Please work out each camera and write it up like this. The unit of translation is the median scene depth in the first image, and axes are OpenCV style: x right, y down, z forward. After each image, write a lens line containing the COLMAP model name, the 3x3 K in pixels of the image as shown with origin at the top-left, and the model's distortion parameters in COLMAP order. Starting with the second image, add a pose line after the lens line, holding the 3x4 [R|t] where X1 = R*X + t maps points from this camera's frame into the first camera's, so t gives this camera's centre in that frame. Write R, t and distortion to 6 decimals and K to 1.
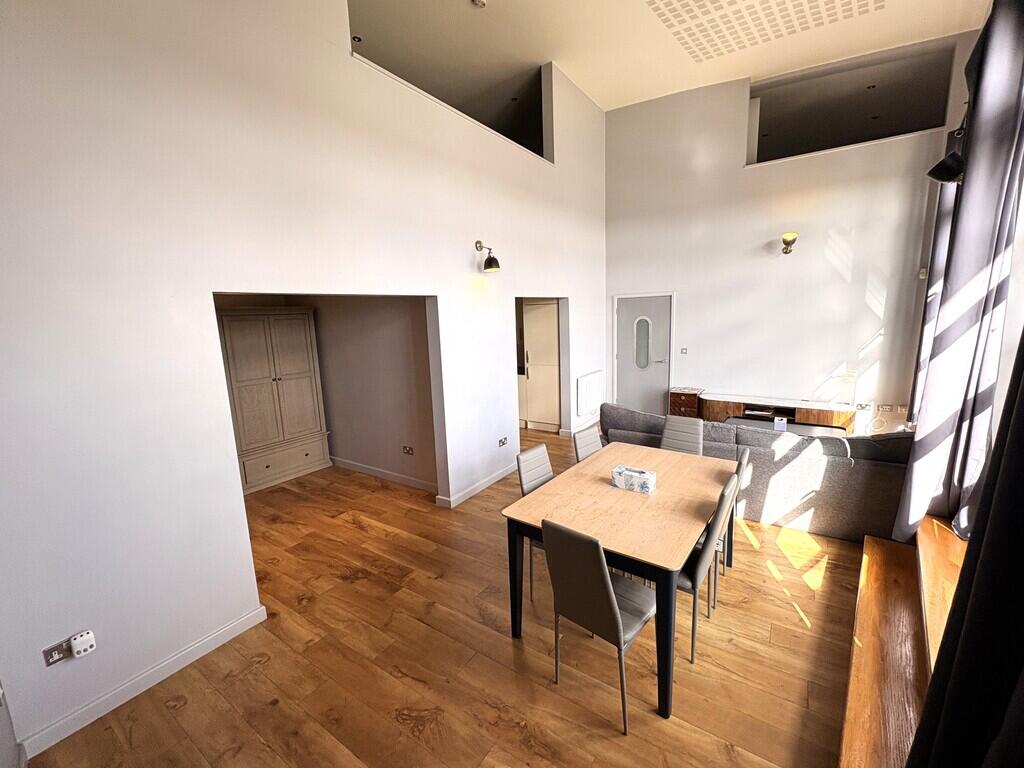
lens RADIAL K [[417.8, 0, 512.5], [0, 417.8, 385.0], [0, 0, 1]] dist [0.000884, 0.000027]
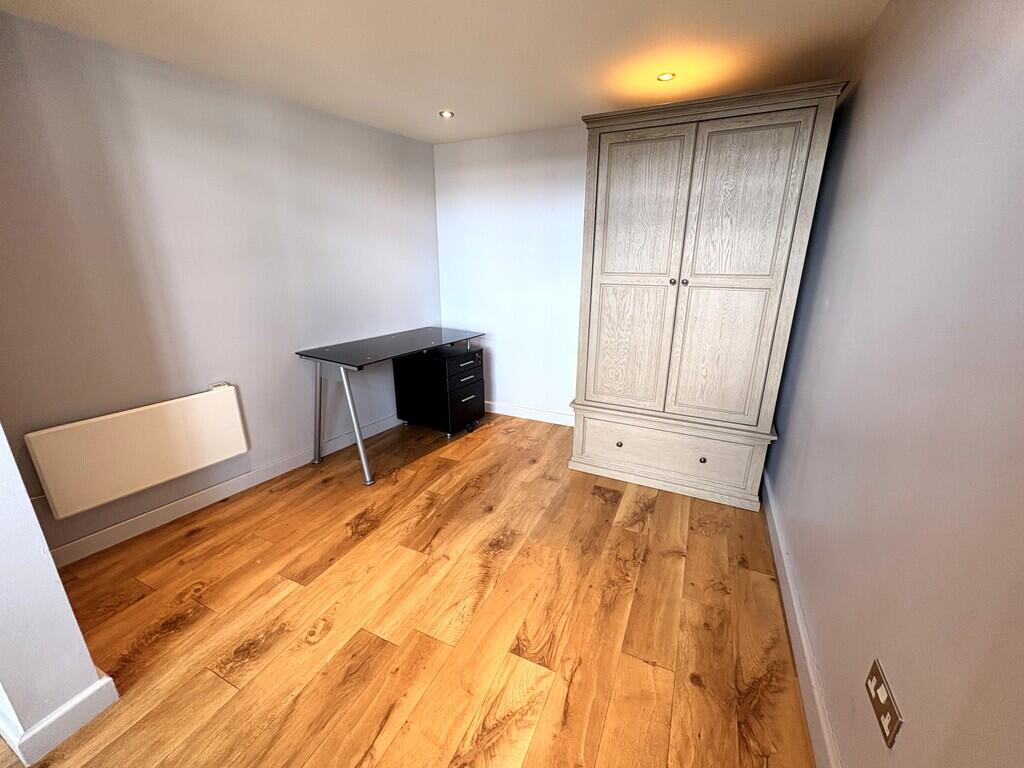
lens RADIAL K [[417.8, 0, 510.9], [0, 417.8, 379.8], [0, 0, 1]] dist [0.000884, 0.000027]
pose [[0.153523, 0.319094, -0.935206, -0.140086], [-0.182731, 0.939270, 0.290484, -0.012304], [0.971102, 0.126295, 0.202508, 0.777953]]
